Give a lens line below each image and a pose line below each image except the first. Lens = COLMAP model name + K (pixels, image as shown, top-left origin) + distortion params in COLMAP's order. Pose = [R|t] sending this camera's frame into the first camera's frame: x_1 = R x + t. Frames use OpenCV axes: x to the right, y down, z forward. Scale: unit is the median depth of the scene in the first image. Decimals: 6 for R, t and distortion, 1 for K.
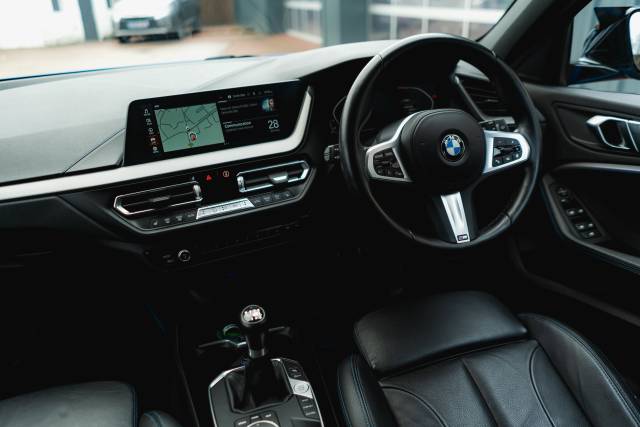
lens RADIAL K [[494.1, 0, 320.0], [0, 494.1, 213.5], [0, 0, 1]] dist [-0.013496, -0.005276]
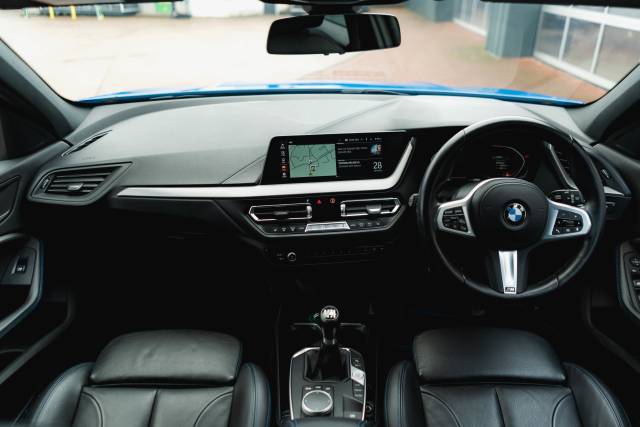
lens RADIAL K [[494.1, 0, 320.0], [0, 494.1, 213.5], [0, 0, 1]] dist [-0.013496, -0.005276]
pose [[0.946999, 0.175928, -0.268780, 0.135579], [-0.164209, 0.984238, 0.065665, -0.129999], [0.276095, -0.018049, 0.960961, -0.261084]]
